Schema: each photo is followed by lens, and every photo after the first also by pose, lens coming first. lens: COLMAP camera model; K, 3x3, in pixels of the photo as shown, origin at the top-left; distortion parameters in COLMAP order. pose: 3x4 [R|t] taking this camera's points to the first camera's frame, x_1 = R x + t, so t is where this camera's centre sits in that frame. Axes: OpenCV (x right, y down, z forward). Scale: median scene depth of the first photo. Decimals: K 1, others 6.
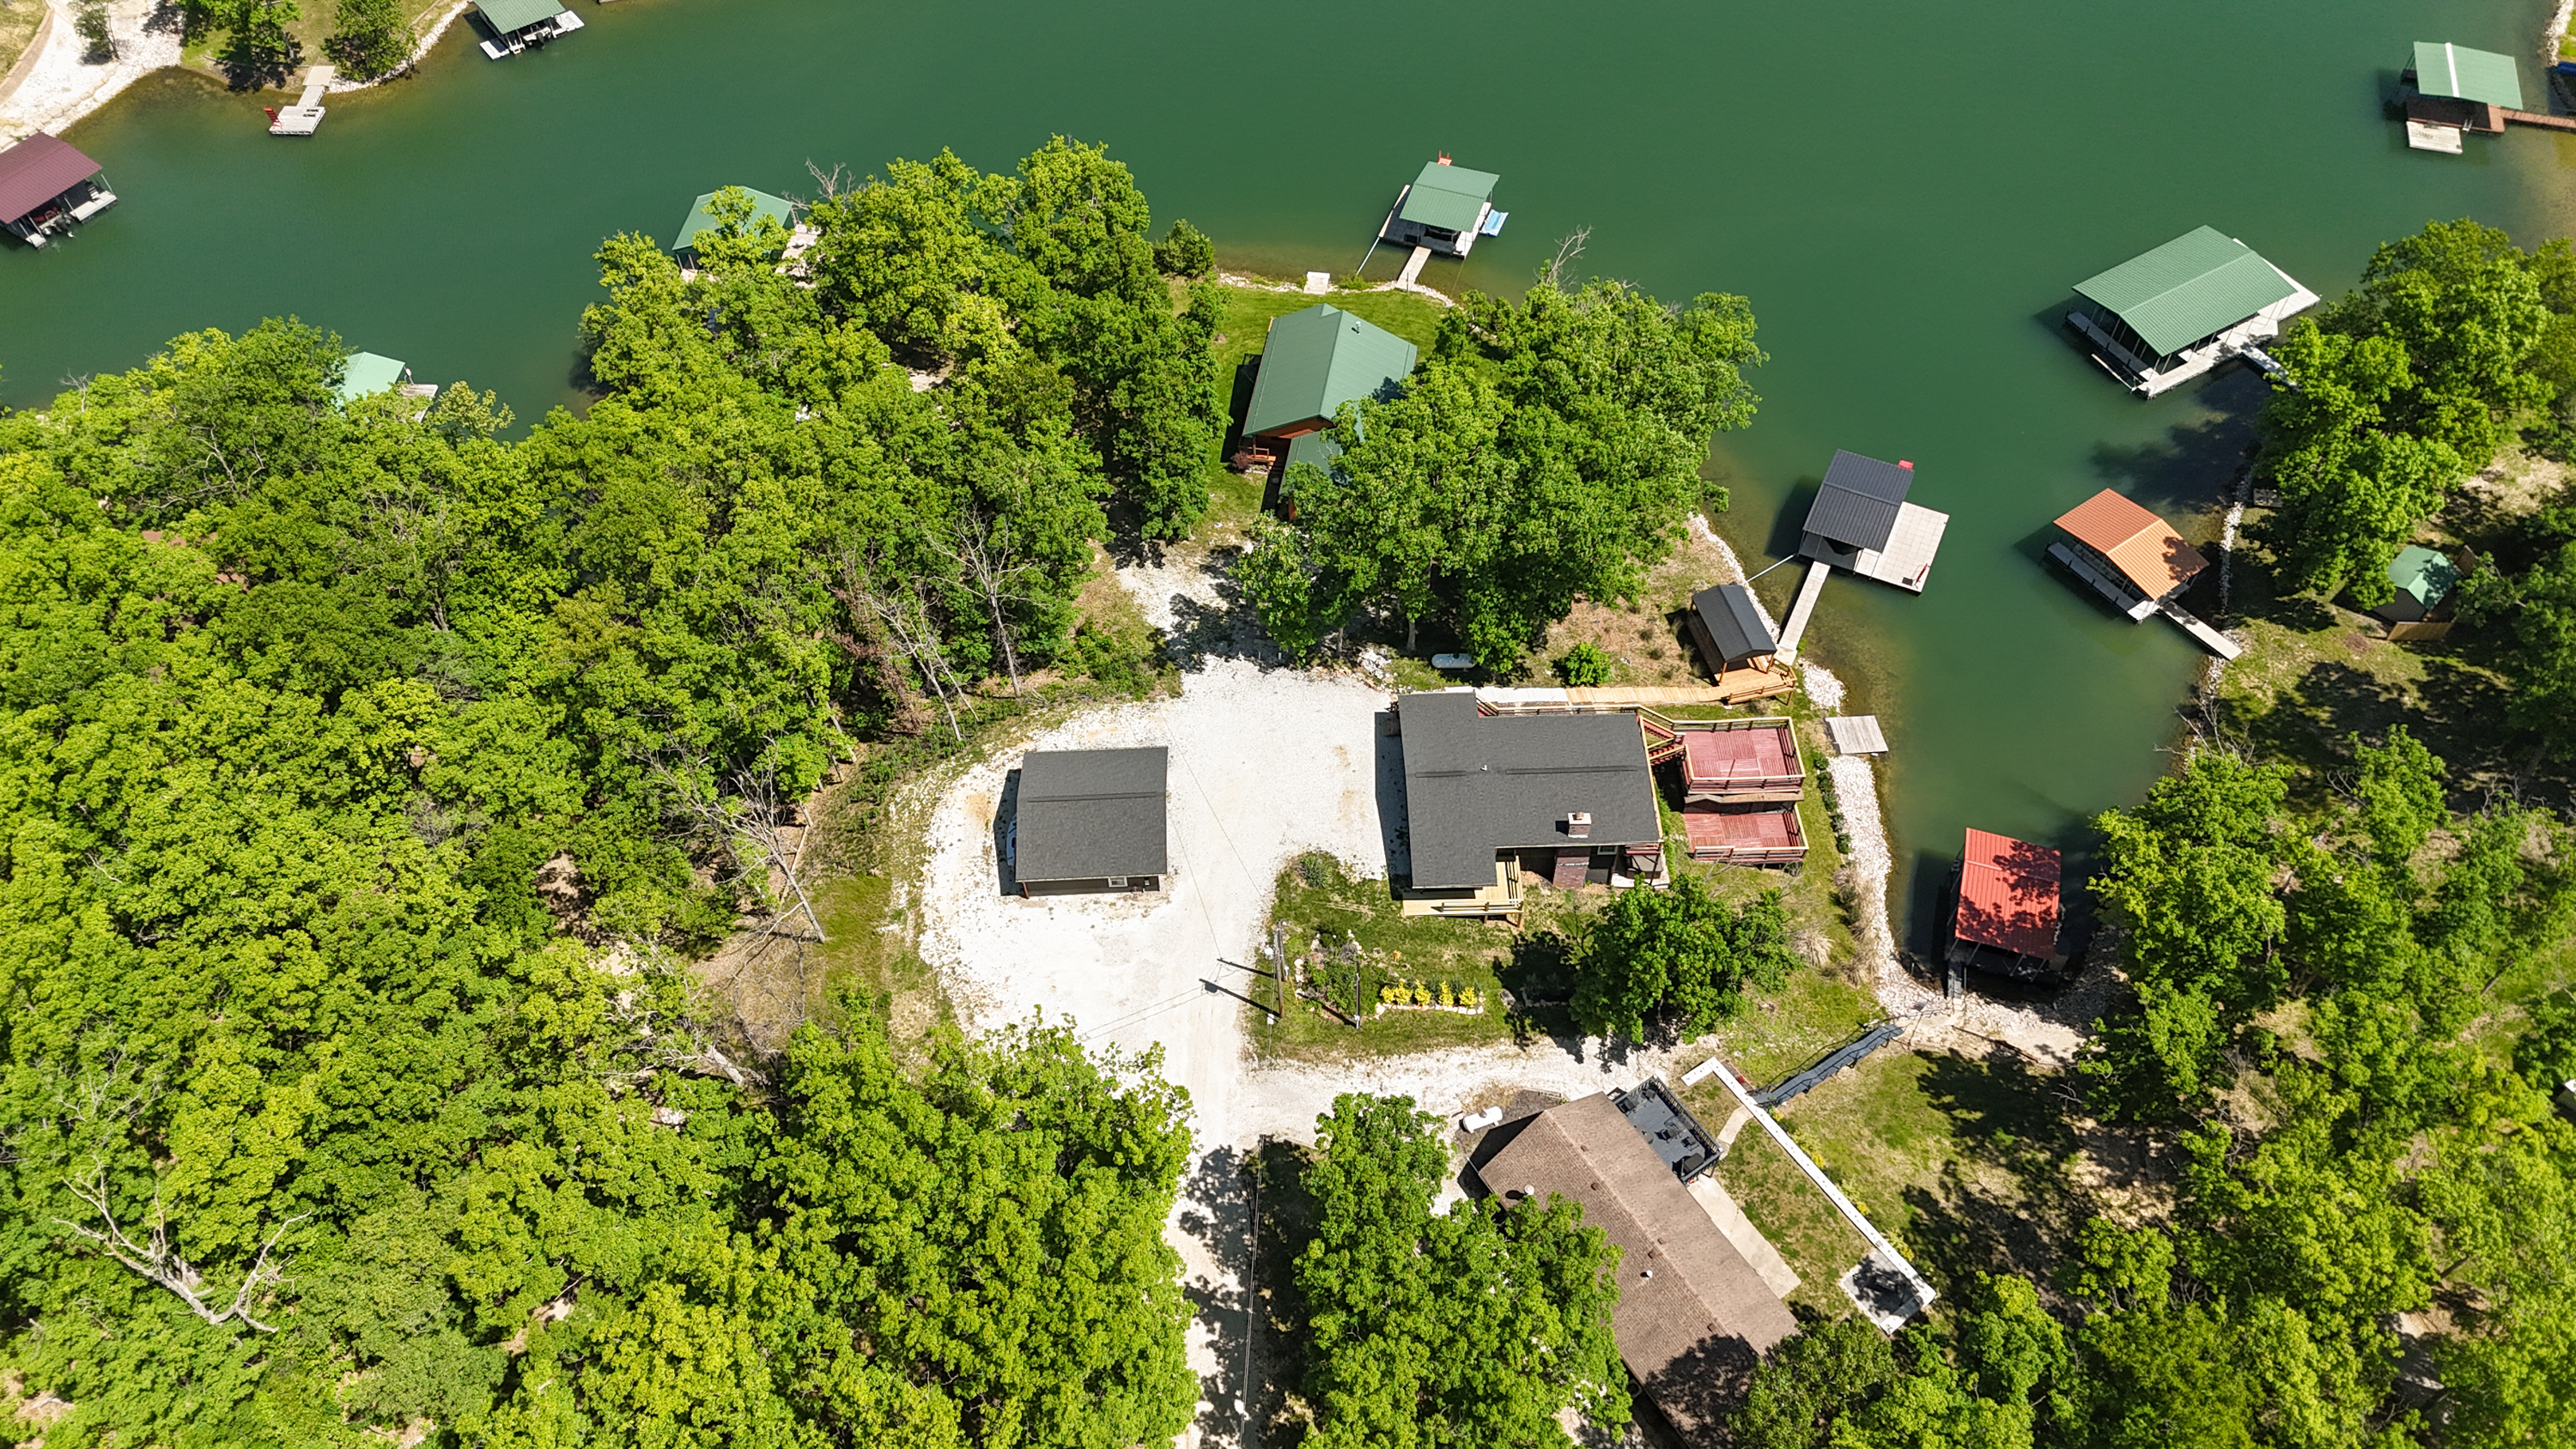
lens RADIAL K [[1888.4, 0, 1288.0], [0, 1888.4, 724.5], [0, 0, 1]] dist [0.085961, -0.086147]
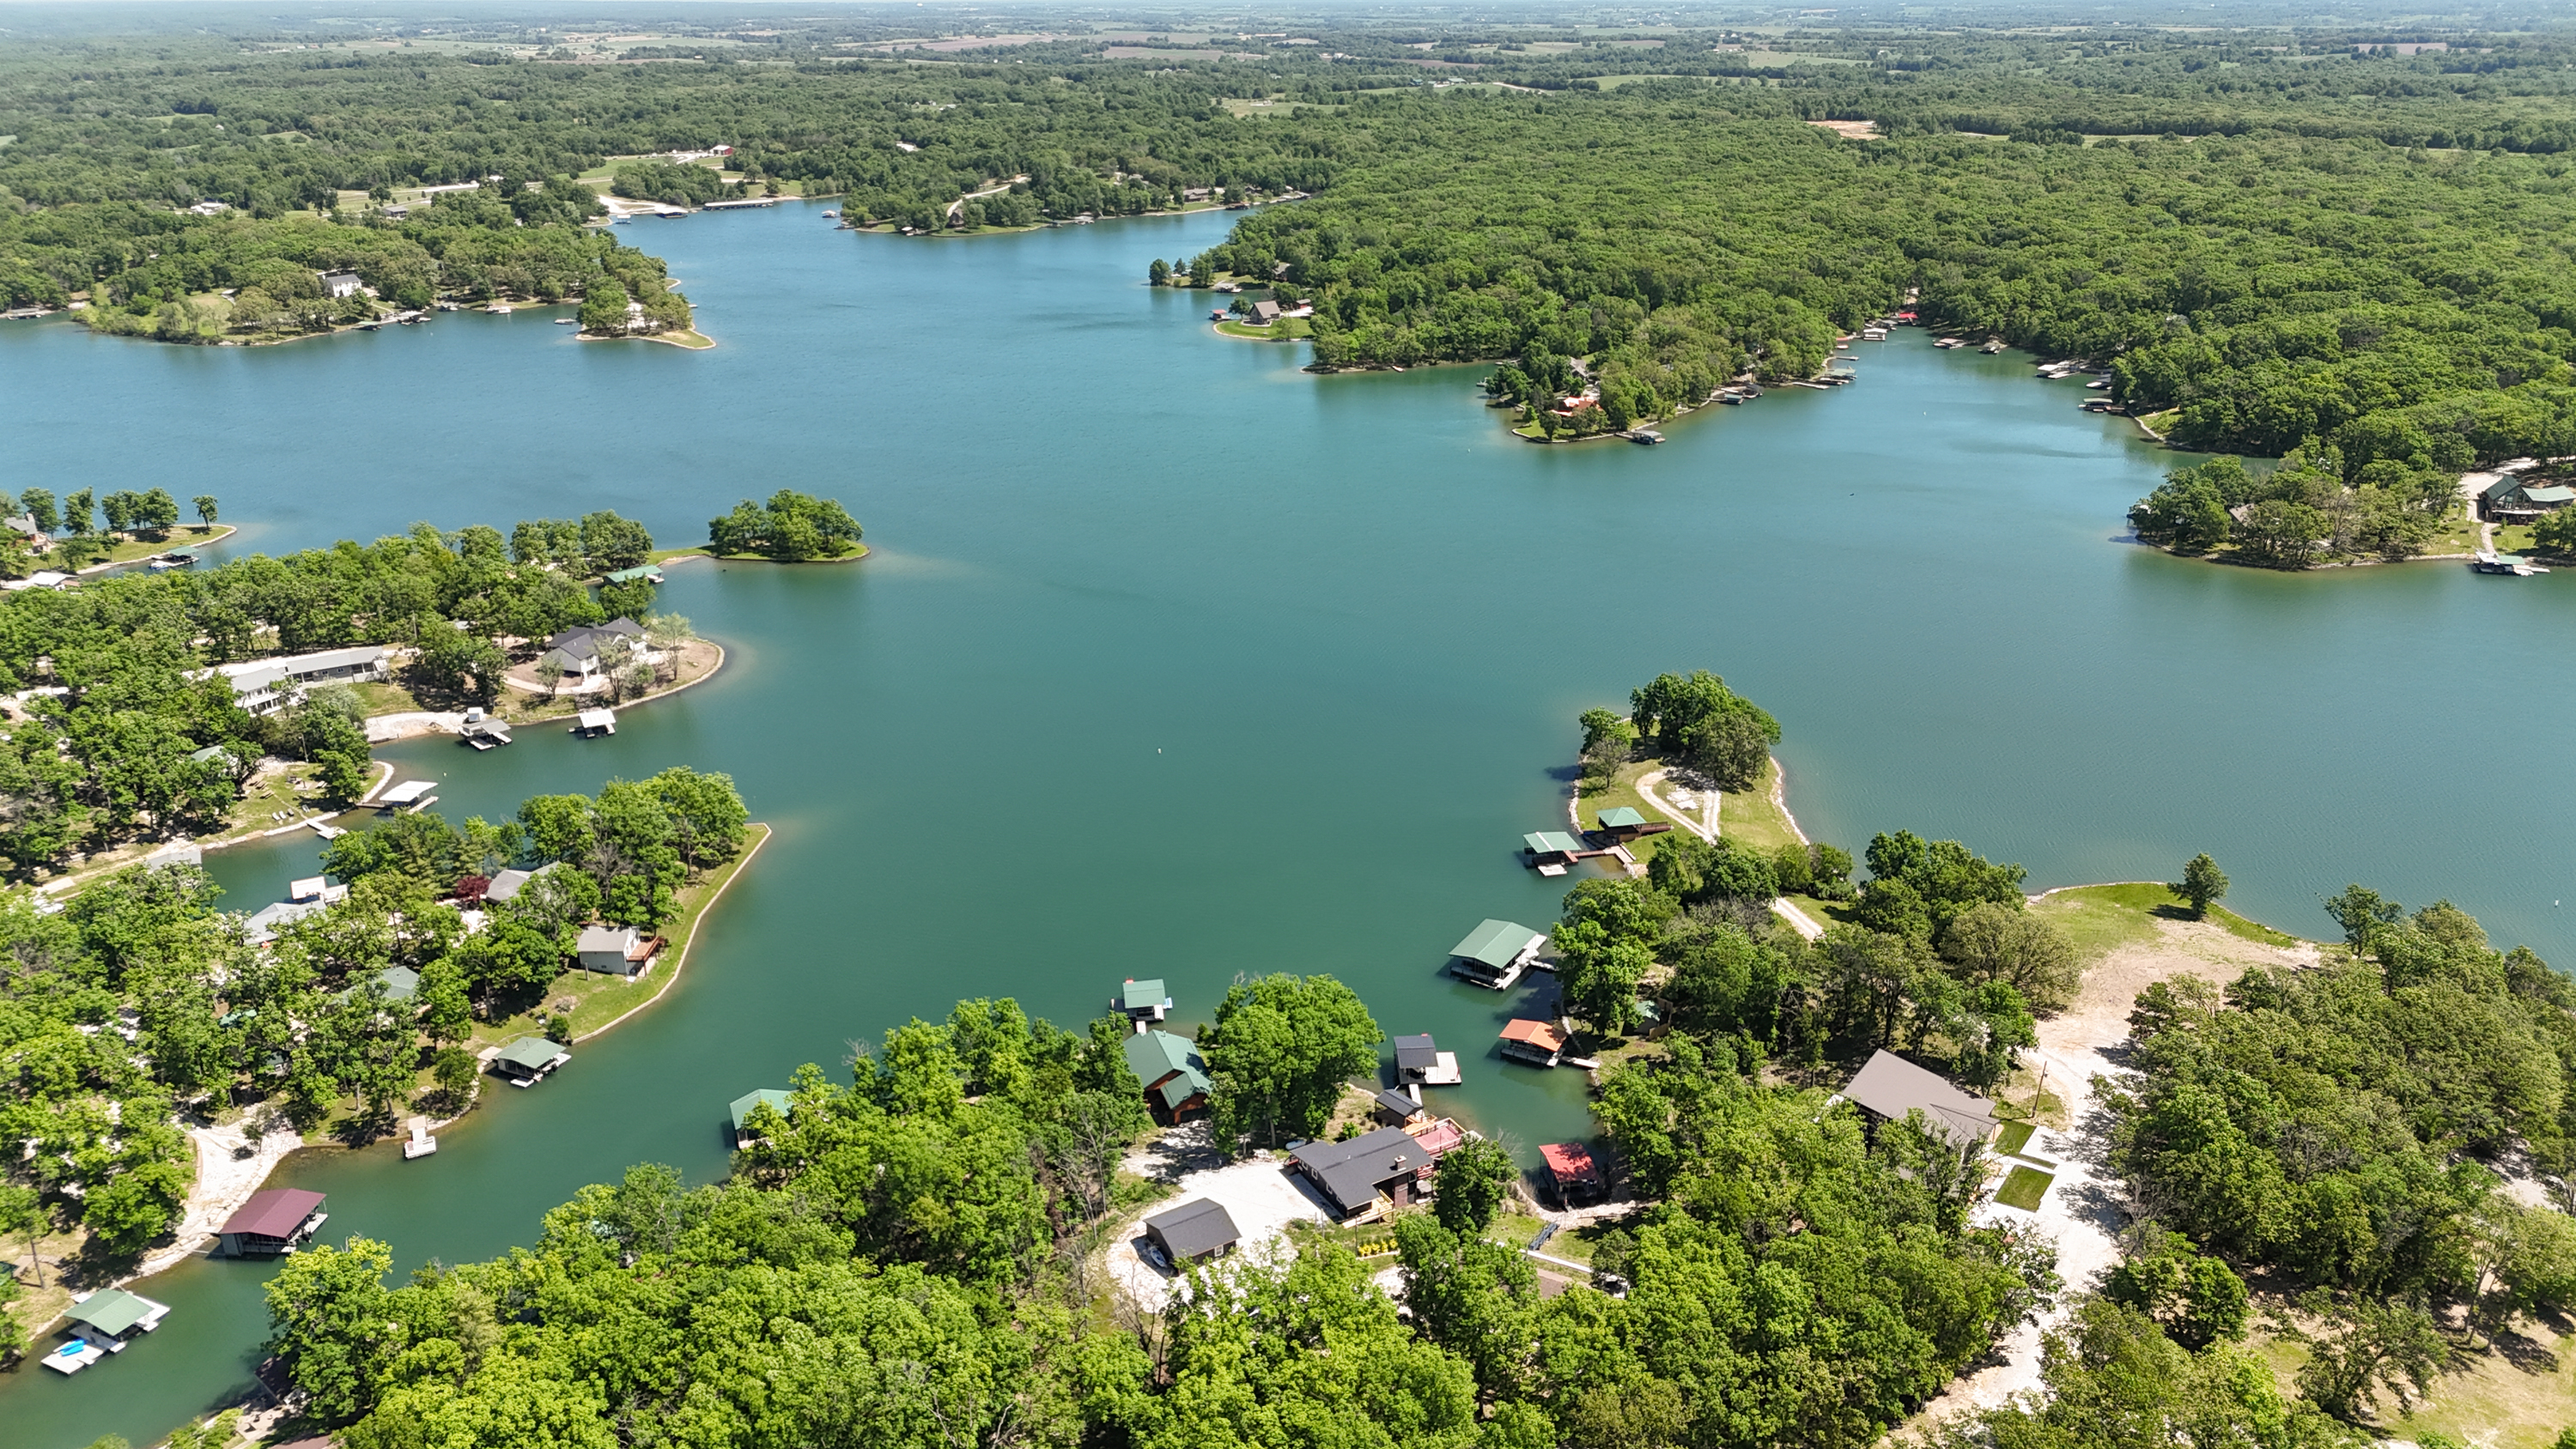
lens RADIAL K [[1894.3, 0, 1279.3], [0, 1894.3, 756.6], [0, 0, 1]] dist [0.090625, -0.087449]
pose [[0.879608, -0.176496, 0.441746, -0.719211], [0.376840, 0.825259, -0.420641, 0.451616], [-0.290313, 0.536467, 0.792415, -0.793896]]
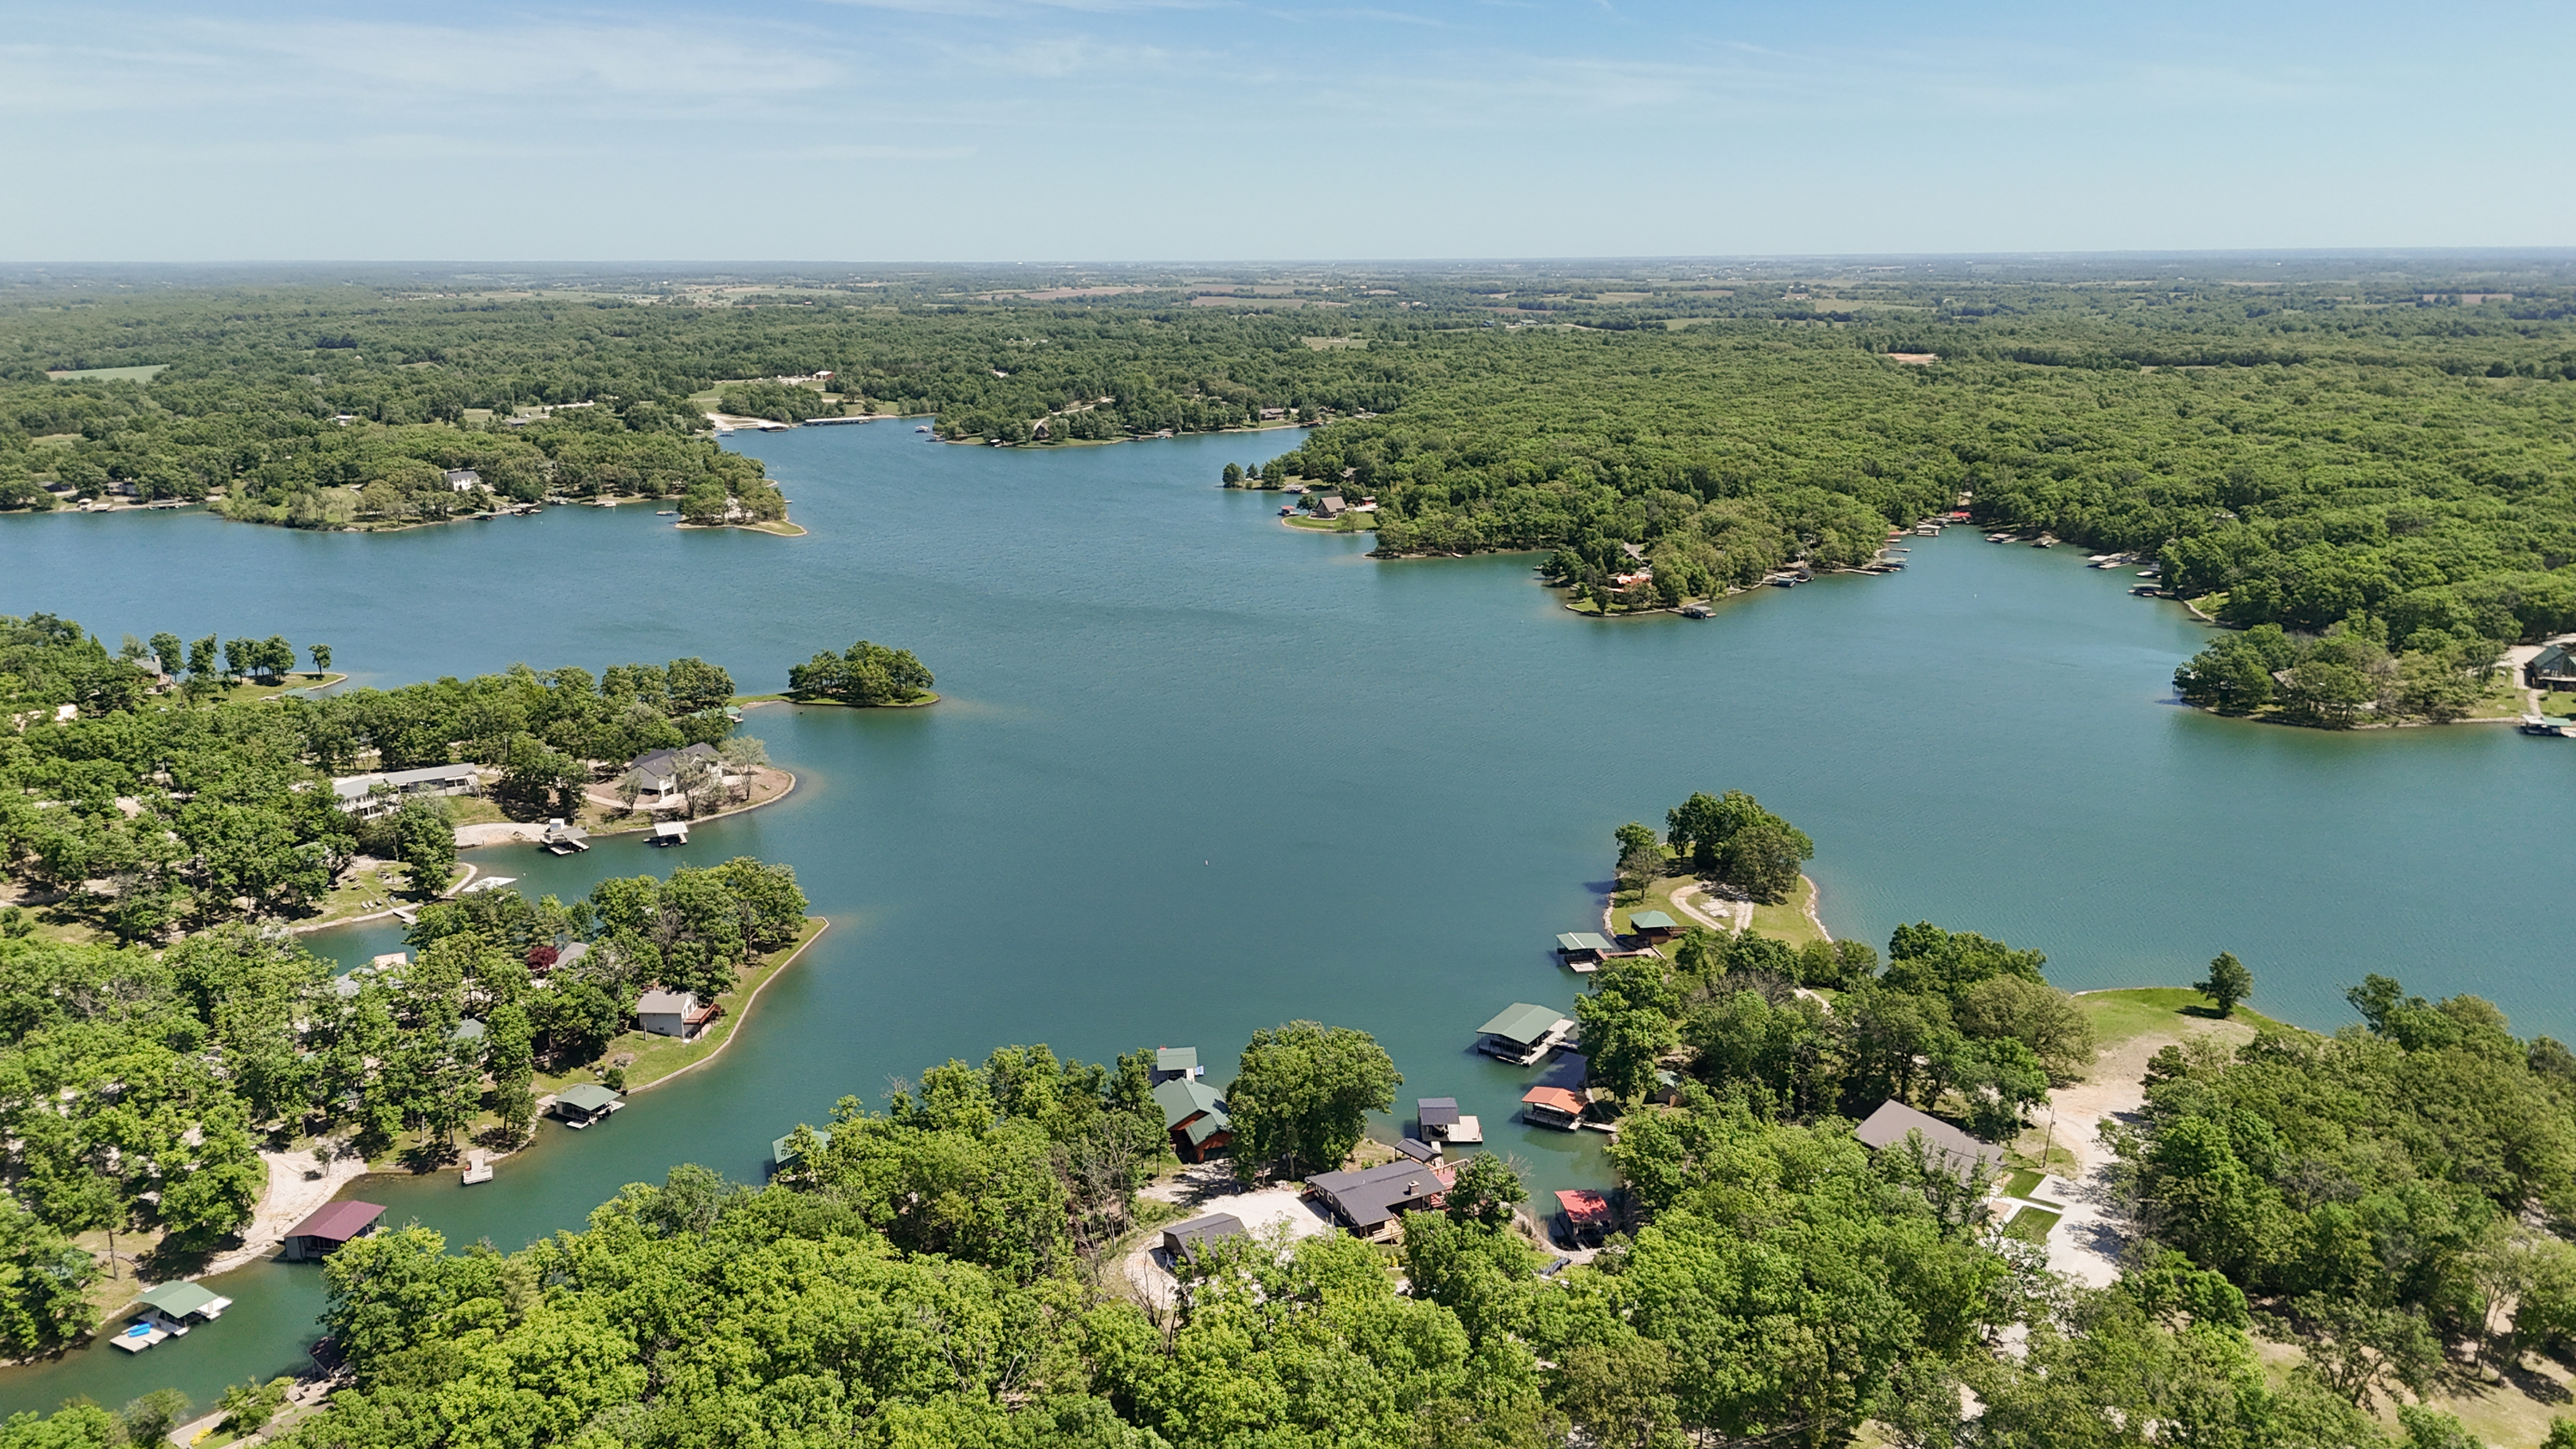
lens RADIAL K [[1903.2, 0, 1277.4], [0, 1903.2, 759.7], [0, 0, 1]] dist [0.091000, -0.092233]
pose [[0.899586, -0.109166, 0.422880, -0.750105], [0.344568, 0.772356, -0.533610, 0.684233], [-0.268362, 0.625739, 0.732415, -0.777129]]
